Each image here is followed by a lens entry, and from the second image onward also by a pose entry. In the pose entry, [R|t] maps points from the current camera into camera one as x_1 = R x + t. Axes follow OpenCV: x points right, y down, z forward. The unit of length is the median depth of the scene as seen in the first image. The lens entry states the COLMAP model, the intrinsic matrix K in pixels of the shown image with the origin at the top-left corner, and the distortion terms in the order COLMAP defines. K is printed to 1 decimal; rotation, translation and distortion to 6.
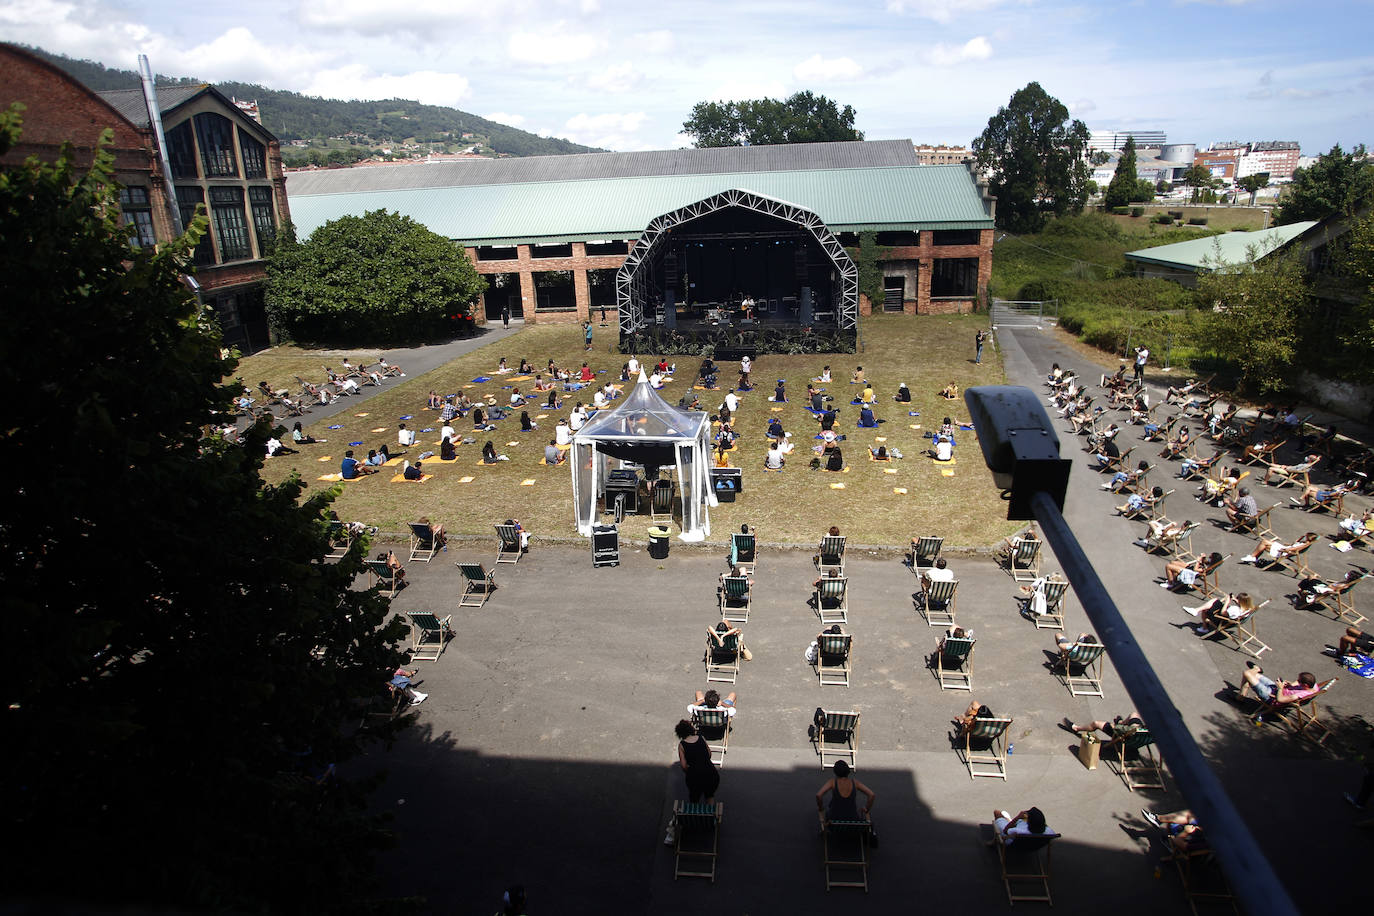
lens RADIAL K [[888.8, 0, 689.1], [0, 888.8, 463.2], [0, 0, 1]] dist [-0.033070, 0.000435]
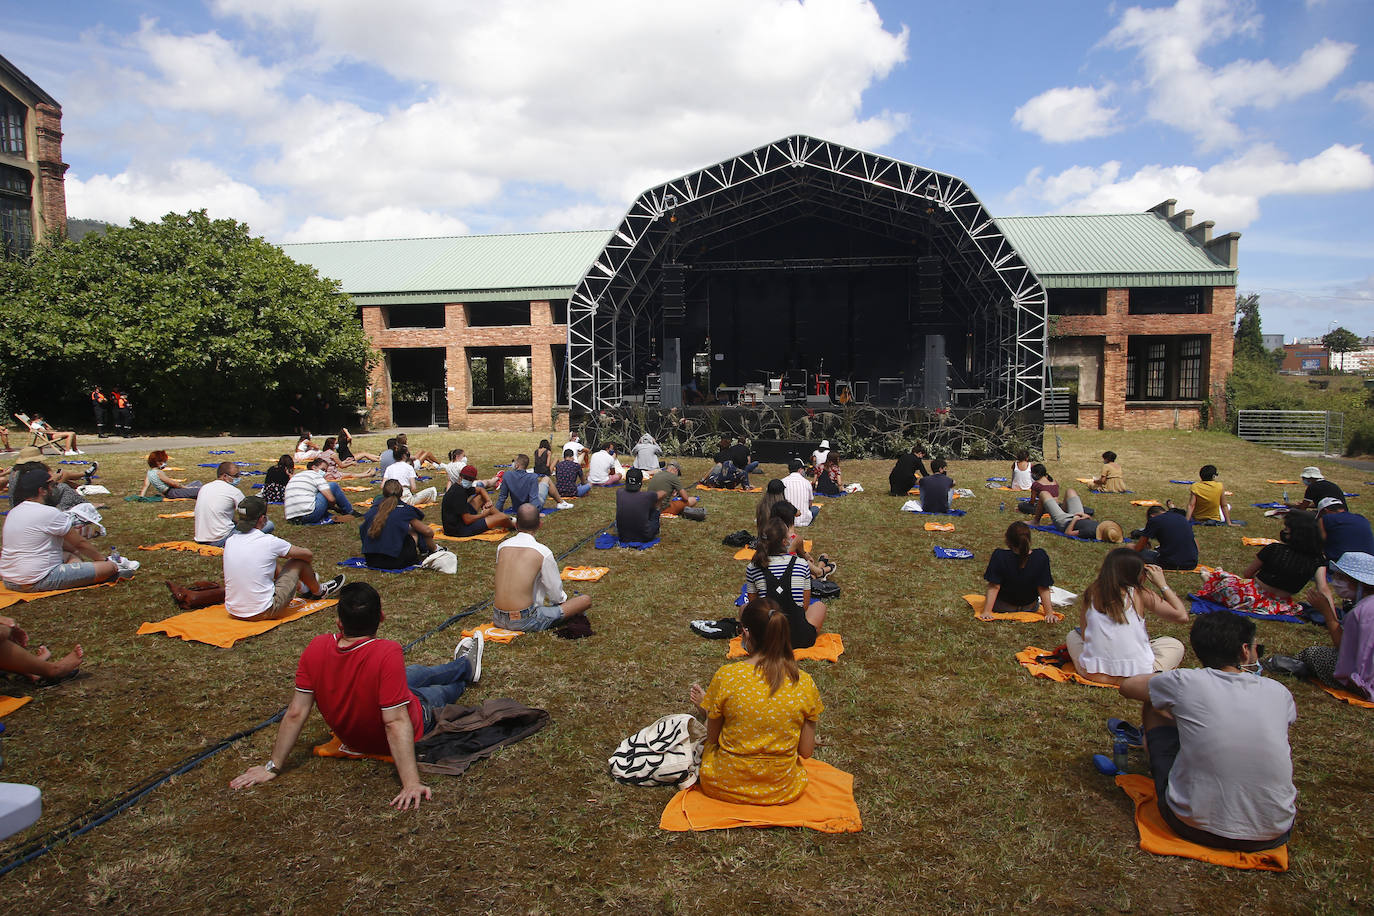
lens RADIAL K [[888.8, 0, 689.1], [0, 888.8, 463.2], [0, 0, 1]] dist [-0.033070, 0.000435]
pose [[0.998062, 0.034812, -0.051583, 0.019359], [-0.045320, 0.974645, -0.219121, -0.007666], [0.042647, 0.221034, 0.974333, 0.531156]]
